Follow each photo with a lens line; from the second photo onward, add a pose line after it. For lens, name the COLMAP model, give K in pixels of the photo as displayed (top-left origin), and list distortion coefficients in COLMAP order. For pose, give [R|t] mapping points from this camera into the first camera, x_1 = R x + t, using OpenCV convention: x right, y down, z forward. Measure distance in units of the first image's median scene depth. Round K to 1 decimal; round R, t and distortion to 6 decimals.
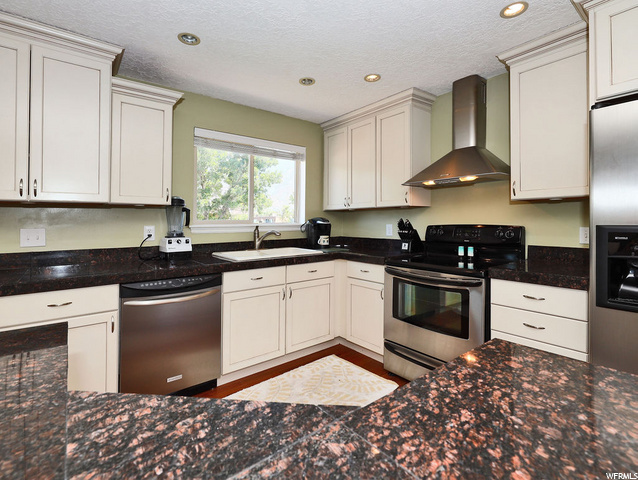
lens RADIAL K [[289.4, 0, 309.1], [0, 289.4, 240.6], [0, 0, 1]] dist [0.000534, 0.000224]
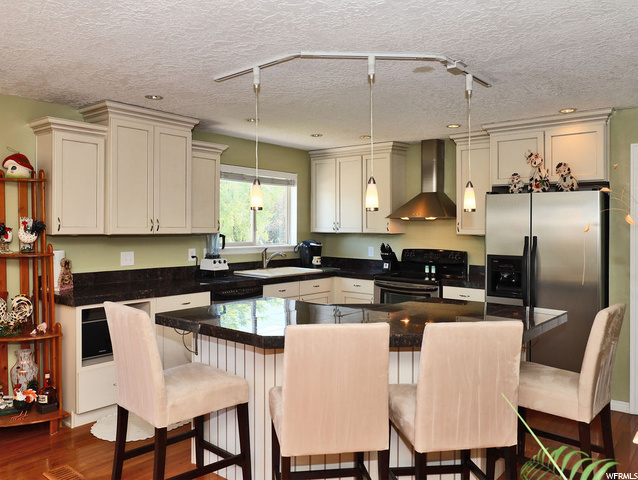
lens RADIAL K [[518.9, 0, 319.0], [0, 518.9, 240.0], [0, 0, 1]] dist [0.003232, 0.000508]
pose [[0.965975, 0.013262, 0.258294, -0.536943], [-0.004753, 0.999426, -0.033539, -0.014803], [-0.258591, 0.031170, 0.965484, -1.104543]]
